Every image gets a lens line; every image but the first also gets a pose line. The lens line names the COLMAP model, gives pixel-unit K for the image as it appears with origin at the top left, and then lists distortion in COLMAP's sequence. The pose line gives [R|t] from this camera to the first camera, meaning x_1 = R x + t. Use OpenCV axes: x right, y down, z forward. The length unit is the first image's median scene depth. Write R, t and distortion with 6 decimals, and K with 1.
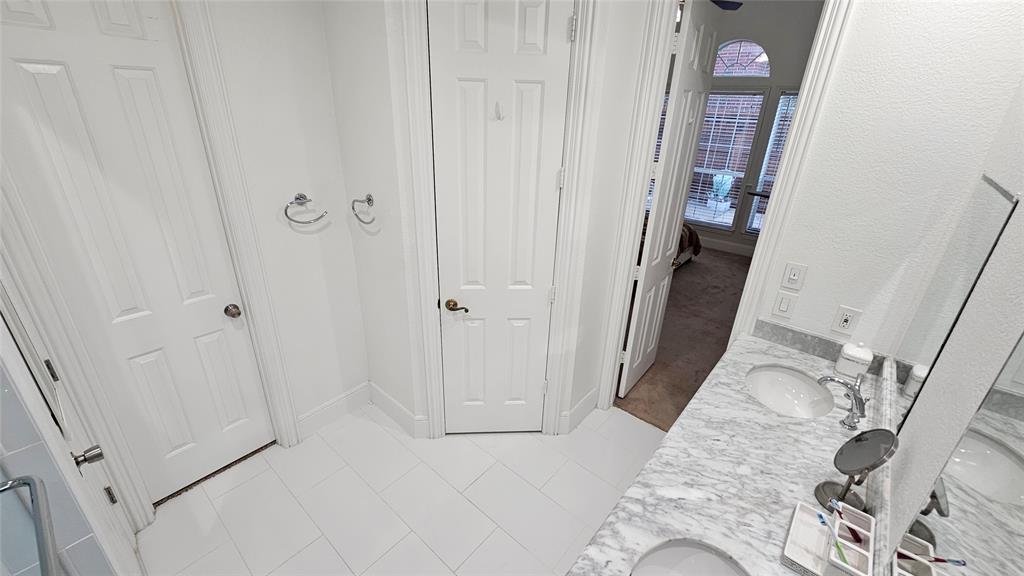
lens RADIAL K [[421.1, 0, 512.0], [0, 421.1, 288.0], [0, 0, 1]] dist [-0.001196, -0.000077]
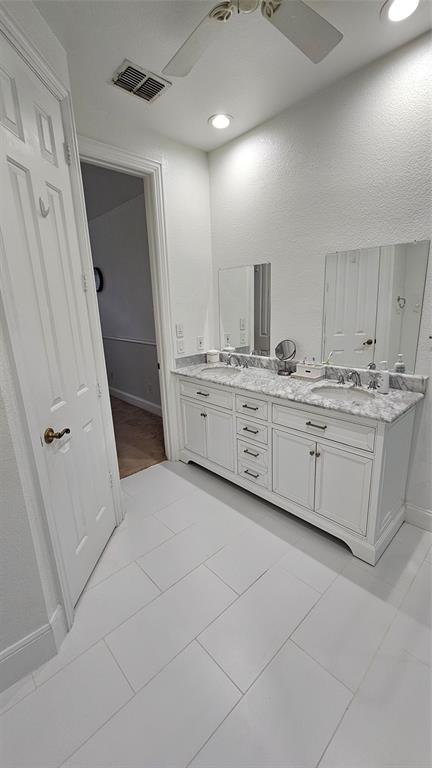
lens RADIAL K [[315.8, 0, 216.0], [0, 315.8, 384.0], [0, 0, 1]] dist [-0.001196, -0.000077]
pose [[0.123964, -0.280382, 0.951850, -0.761475], [0.466911, 0.862902, 0.193373, -0.015522], [-0.875572, 0.420458, 0.237882, 0.600075]]
